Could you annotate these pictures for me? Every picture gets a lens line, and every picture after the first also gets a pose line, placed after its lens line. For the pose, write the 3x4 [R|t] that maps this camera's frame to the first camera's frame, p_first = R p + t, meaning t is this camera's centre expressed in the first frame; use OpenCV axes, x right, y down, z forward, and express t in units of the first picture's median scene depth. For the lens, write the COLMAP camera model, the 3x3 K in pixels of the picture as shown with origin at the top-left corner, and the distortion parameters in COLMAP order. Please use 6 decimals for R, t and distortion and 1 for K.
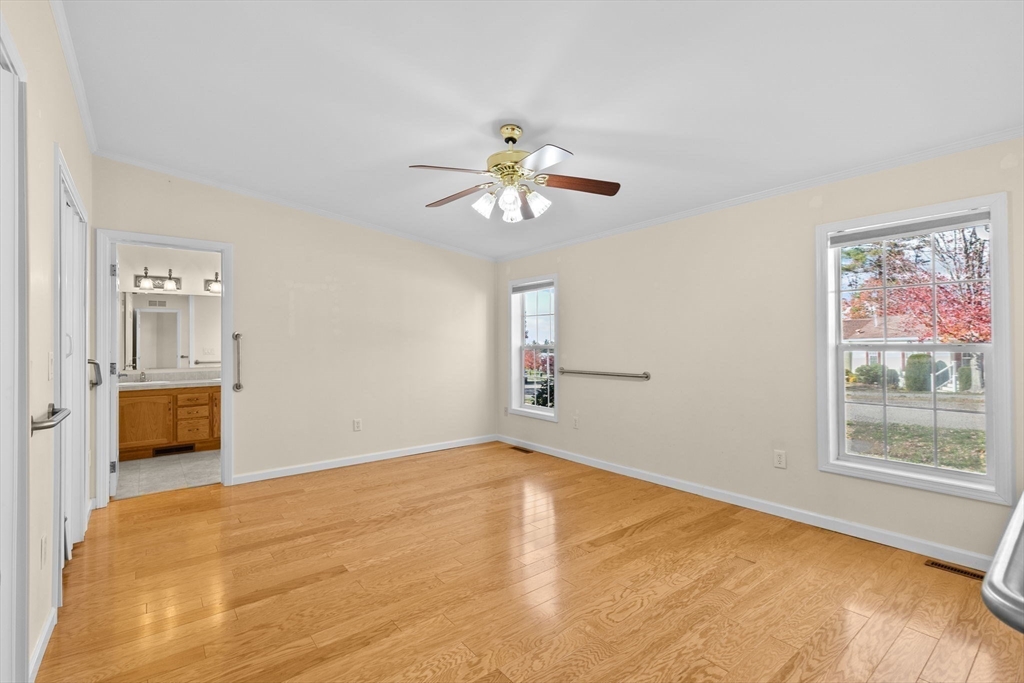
lens RADIAL K [[461.4, 0, 507.5], [0, 461.4, 339.4], [0, 0, 1]] dist [0.009652, -0.001151]
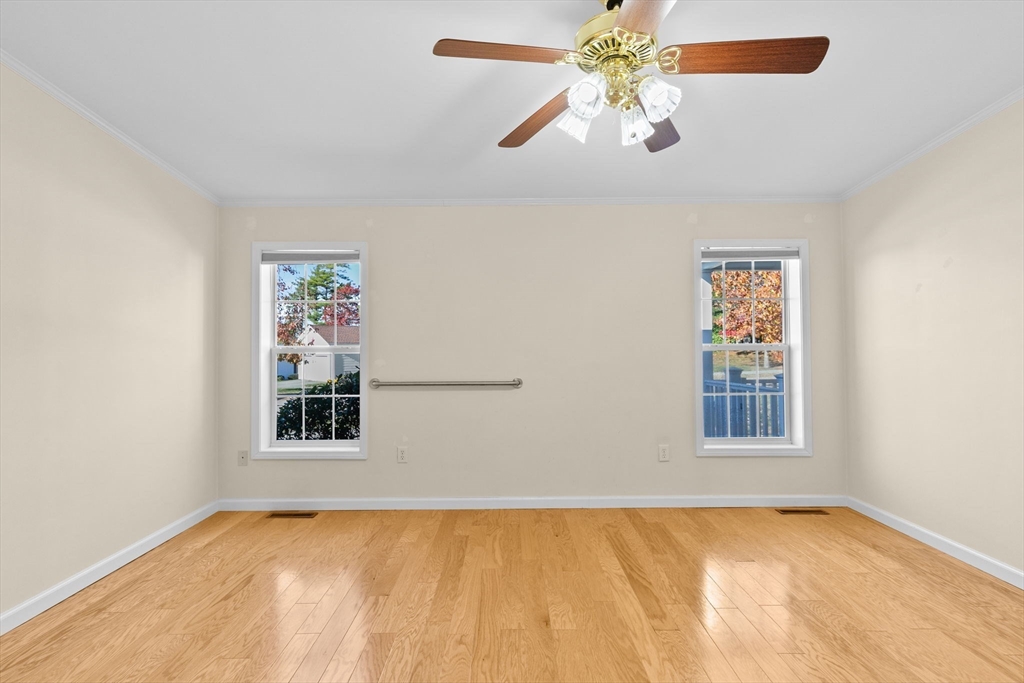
lens RADIAL K [[461.4, 0, 507.5], [0, 461.4, 339.4], [0, 0, 1]] dist [0.009652, -0.001151]
pose [[0.616314, 0.010012, 0.787437, -0.510981], [-0.005873, 0.999950, -0.008117, 0.009433], [-0.787479, 0.000378, 0.616341, 0.685449]]
